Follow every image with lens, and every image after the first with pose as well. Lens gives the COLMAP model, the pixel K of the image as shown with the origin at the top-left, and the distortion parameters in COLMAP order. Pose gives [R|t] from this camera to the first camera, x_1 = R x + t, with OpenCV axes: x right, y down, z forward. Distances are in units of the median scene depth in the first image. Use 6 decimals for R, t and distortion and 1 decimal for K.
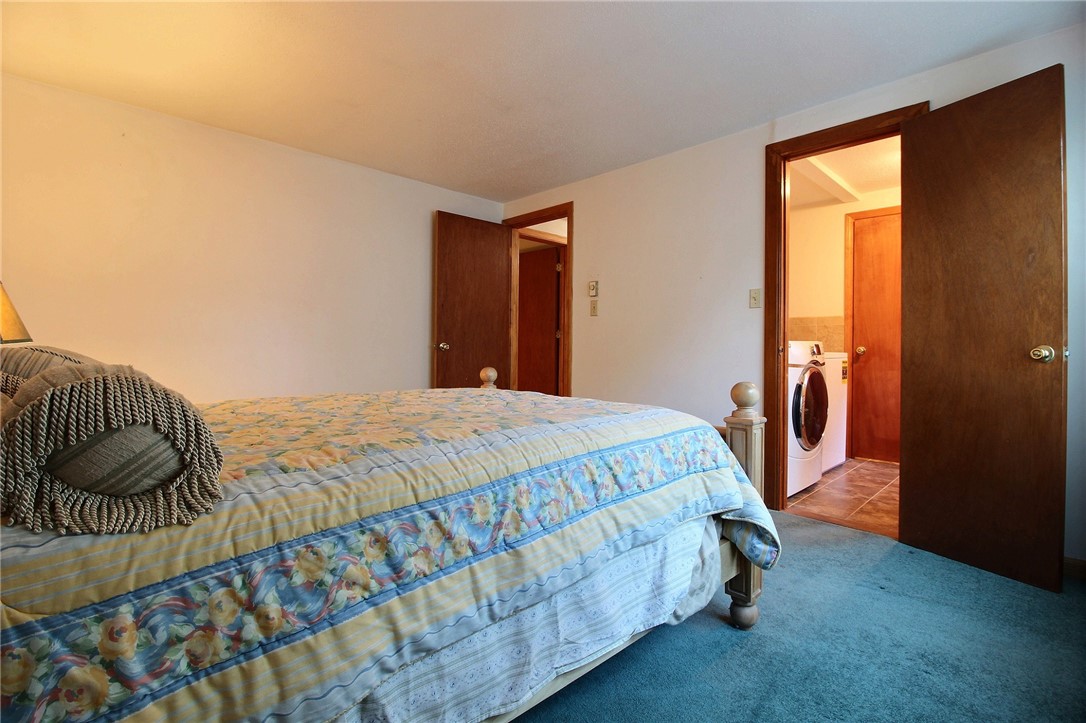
lens RADIAL K [[503.2, 0, 546.5], [0, 503.2, 348.4], [0, 0, 1]] dist [-0.001899, -0.012139]
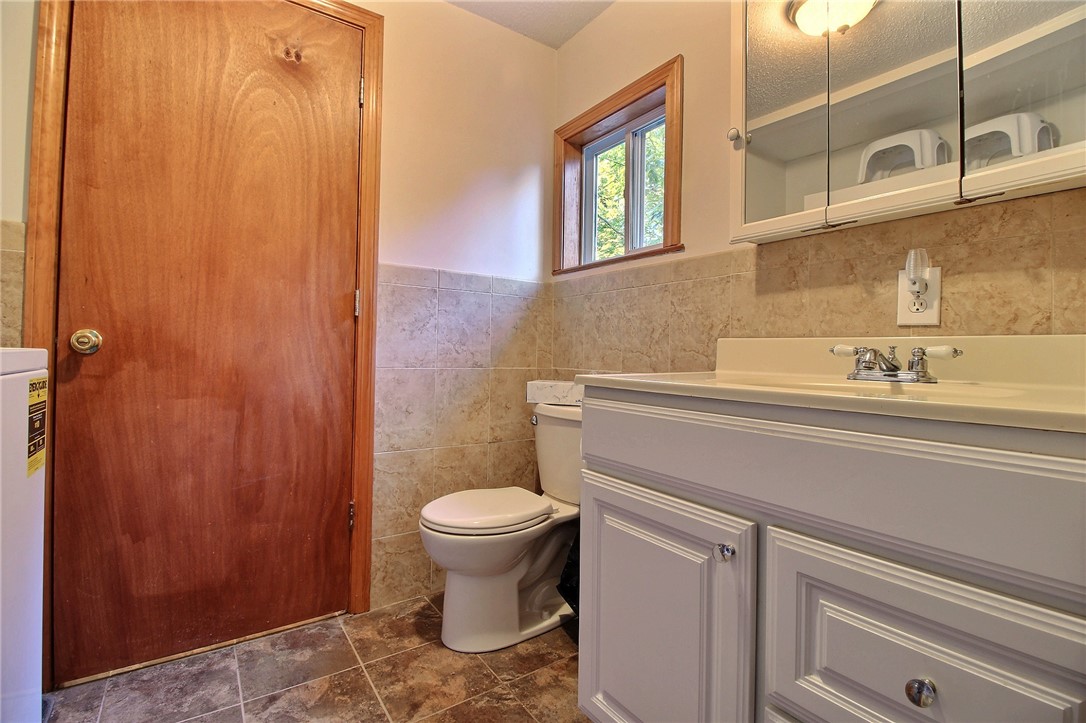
lens RADIAL K [[503.2, 0, 546.5], [0, 503.2, 348.4], [0, 0, 1]] dist [-0.001899, -0.012139]
pose [[0.175671, 0.005305, 0.984435, 0.374884], [-0.015298, 0.999879, -0.002658, 0.005299], [-0.984330, -0.014593, 0.175731, 0.670831]]
